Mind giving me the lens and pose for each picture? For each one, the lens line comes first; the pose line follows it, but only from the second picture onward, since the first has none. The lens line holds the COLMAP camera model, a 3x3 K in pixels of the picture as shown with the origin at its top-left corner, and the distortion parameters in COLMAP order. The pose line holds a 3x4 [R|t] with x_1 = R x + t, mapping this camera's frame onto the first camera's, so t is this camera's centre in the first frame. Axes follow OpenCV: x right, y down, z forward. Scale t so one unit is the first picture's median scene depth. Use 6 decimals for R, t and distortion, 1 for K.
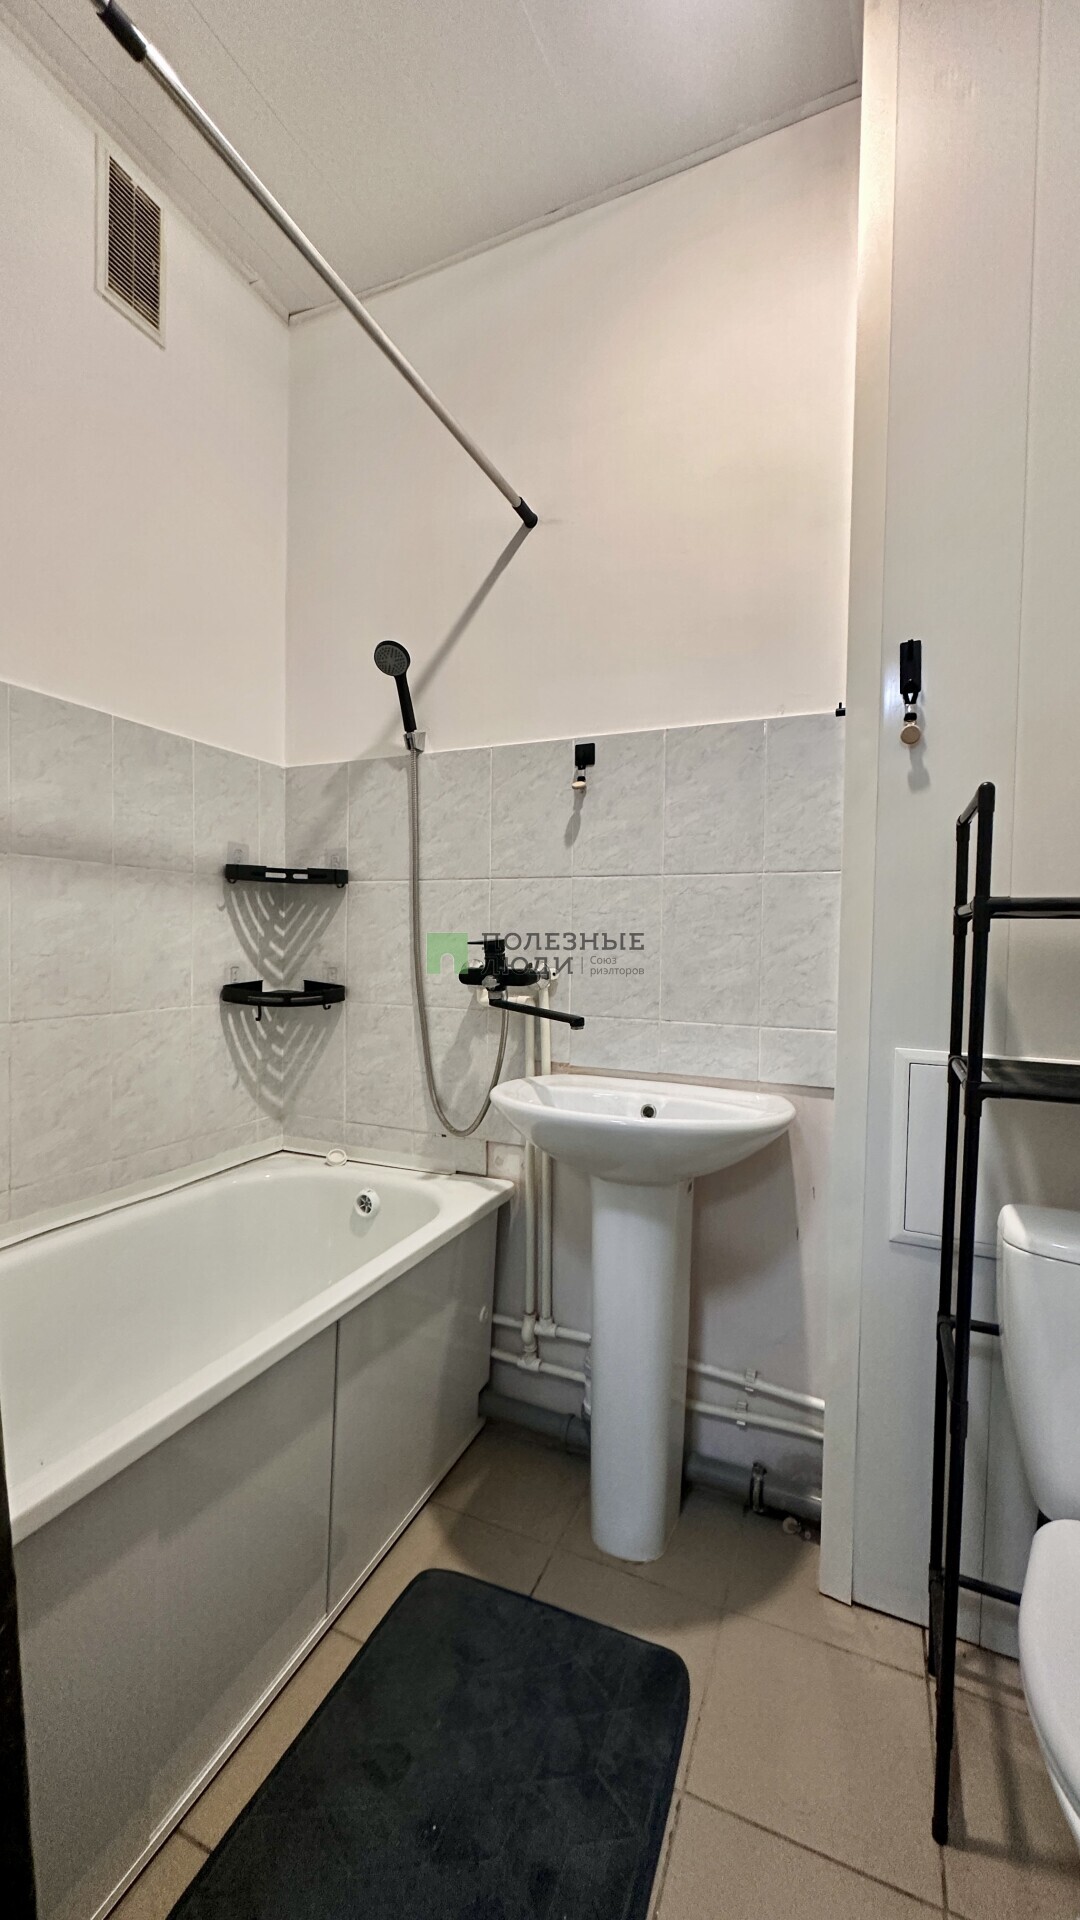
lens RADIAL K [[763.4, 0, 537.5], [0, 763.4, 961.0], [0, 0, 1]] dist [-0.000892, 0.000853]
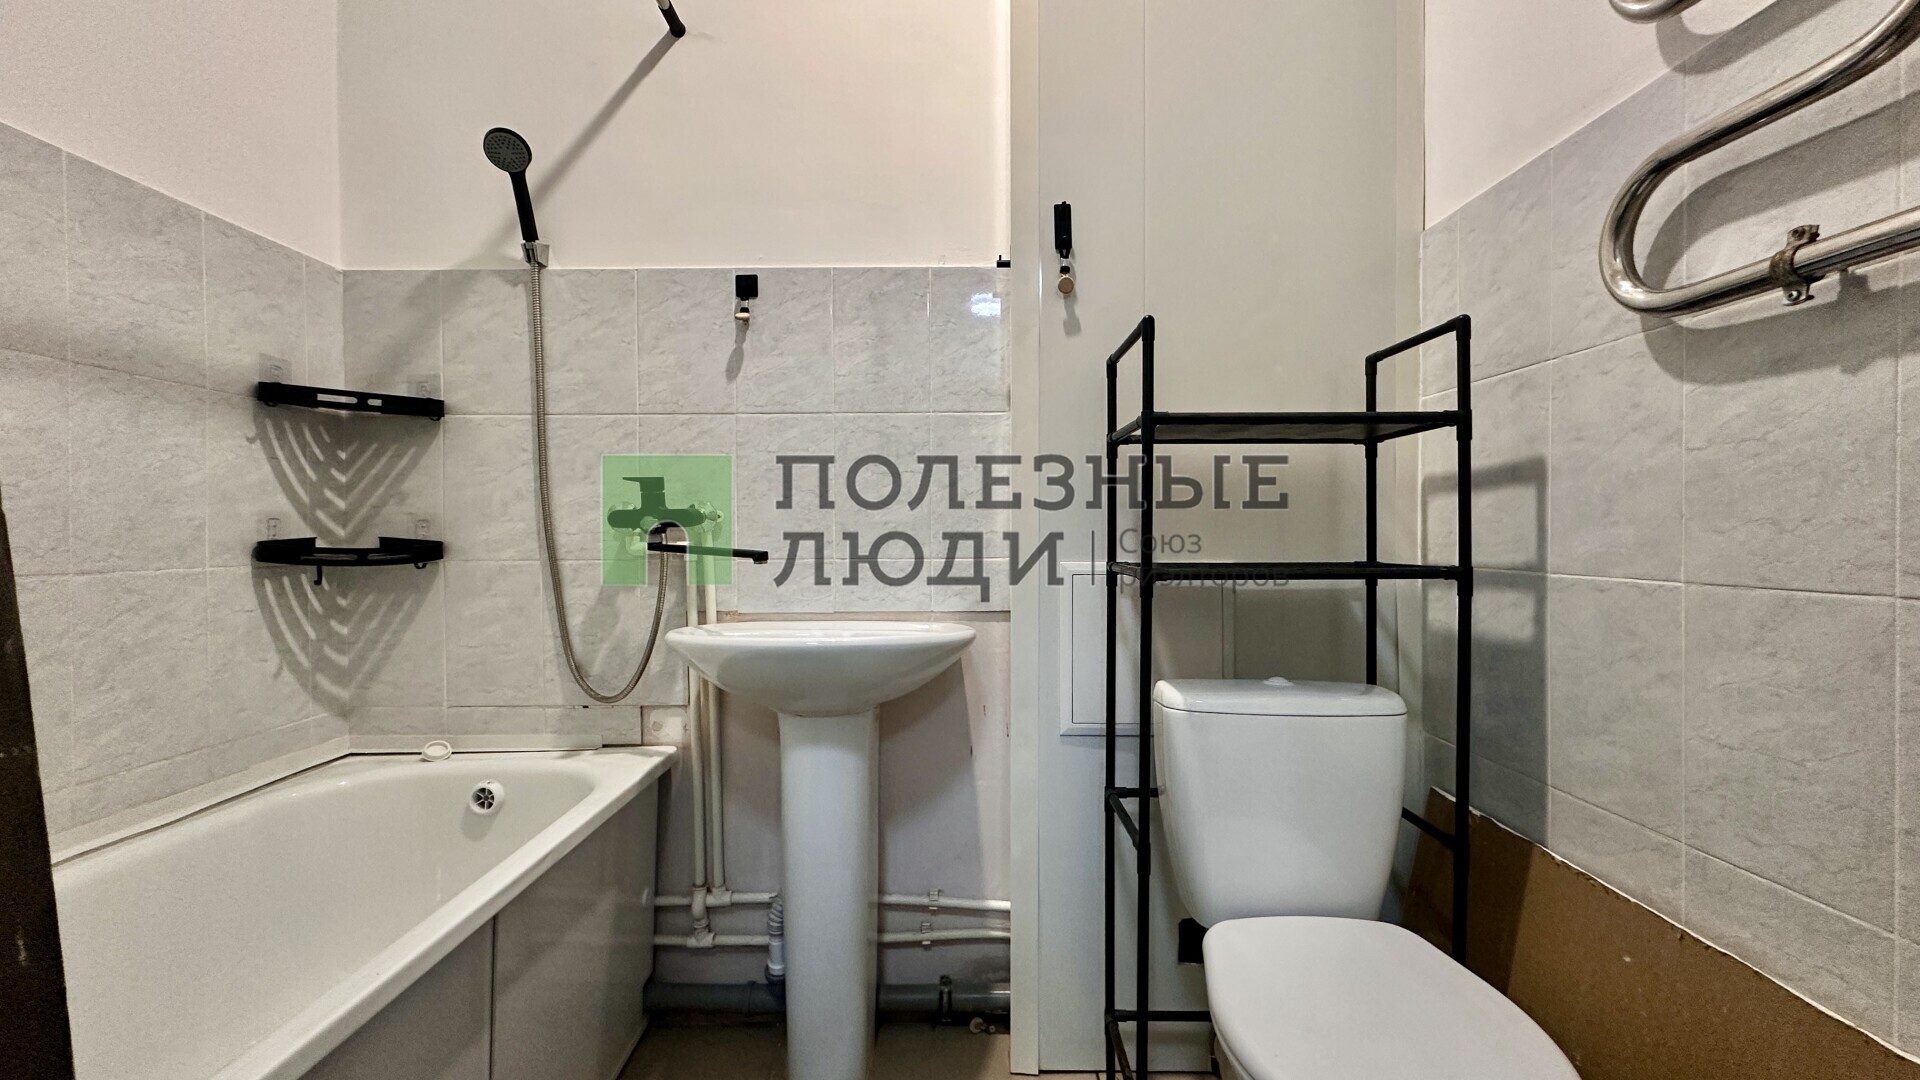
lens RADIAL K [[763.4, 0, 958.6], [0, 763.4, 539.4], [0, 0, 1]] dist [-0.000892, 0.000853]
pose [[0.911628, -0.024616, 0.410280, -0.094244], [0.030367, 0.999511, -0.007507, 0.060784], [-0.409894, 0.019302, 0.911929, 0.024779]]
